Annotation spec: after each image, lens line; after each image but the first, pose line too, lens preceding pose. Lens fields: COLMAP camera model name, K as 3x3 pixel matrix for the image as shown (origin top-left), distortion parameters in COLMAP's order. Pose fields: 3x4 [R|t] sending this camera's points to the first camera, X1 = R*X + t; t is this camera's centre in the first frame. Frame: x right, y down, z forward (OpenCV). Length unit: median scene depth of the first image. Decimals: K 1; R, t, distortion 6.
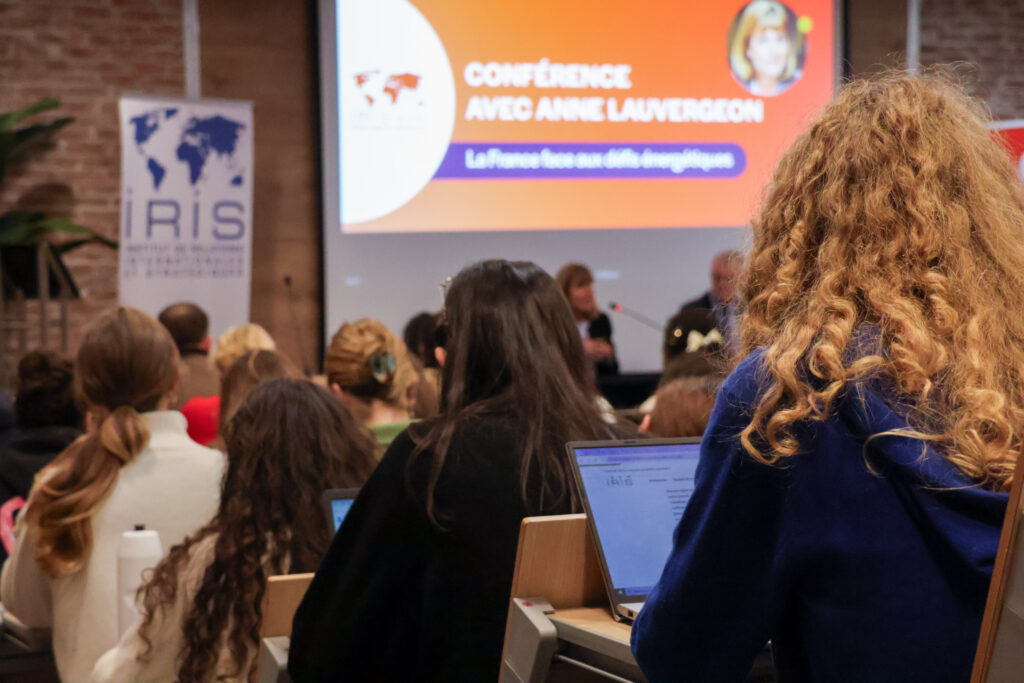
lens RADIAL K [[2389.9, 0, 512.0], [0, 2389.9, 341.5], [0, 0, 1]] dist [0.078970, 0.686668]
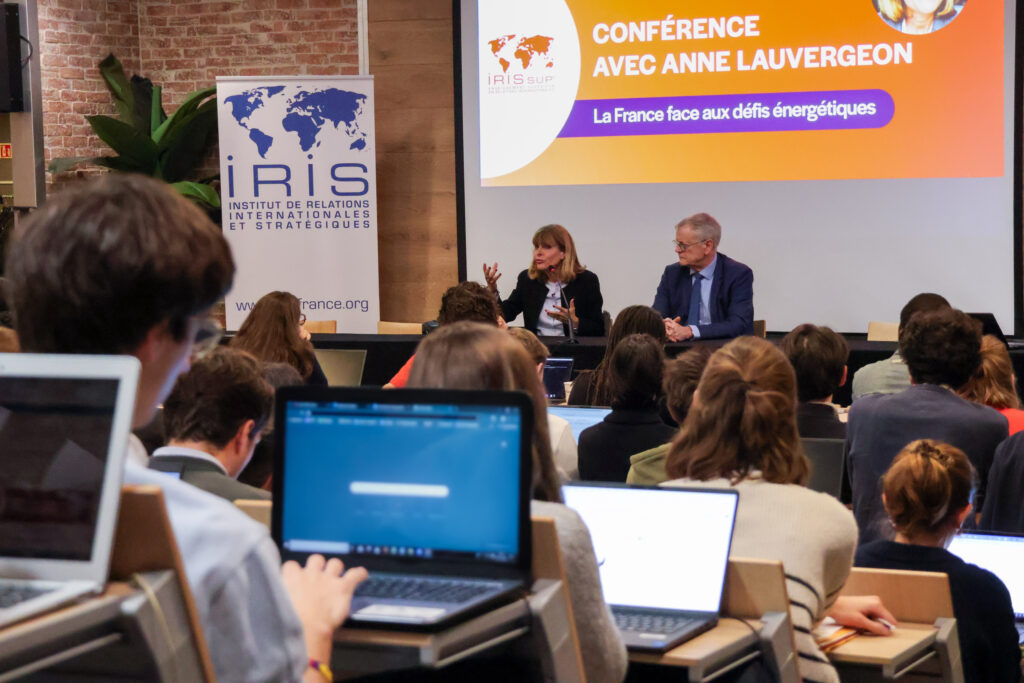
lens RADIAL K [[2389.9, 0, 512.0], [0, 2389.9, 341.5], [0, 0, 1]] dist [0.078970, 0.686668]
pose [[0.582111, 0.070150, -0.810077, 0.831956], [-0.014907, 0.997025, 0.075627, -0.058624], [0.812973, -0.031947, 0.581425, 0.375788]]
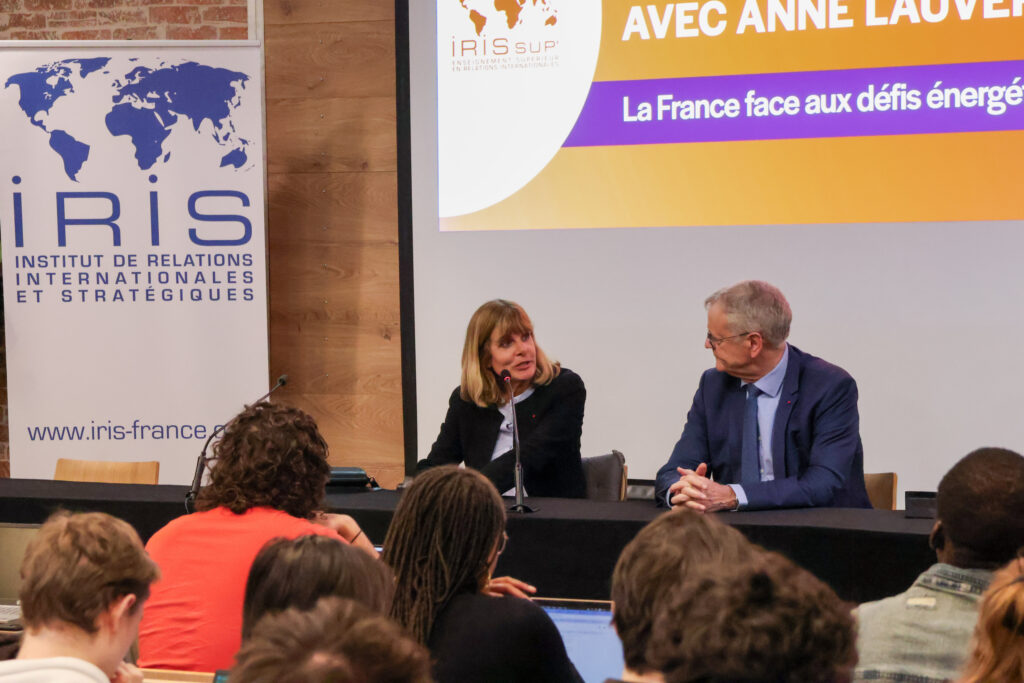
lens RADIAL K [[3292.5, 0, 512.0], [0, 3292.5, 341.5], [0, 0, 1]] dist [0.479789, 0.283151]
pose [[0.502562, 0.045897, -0.863322, 0.701784], [-0.018311, 0.998931, 0.042447, -0.054646], [0.864347, -0.005524, 0.502865, 0.578040]]
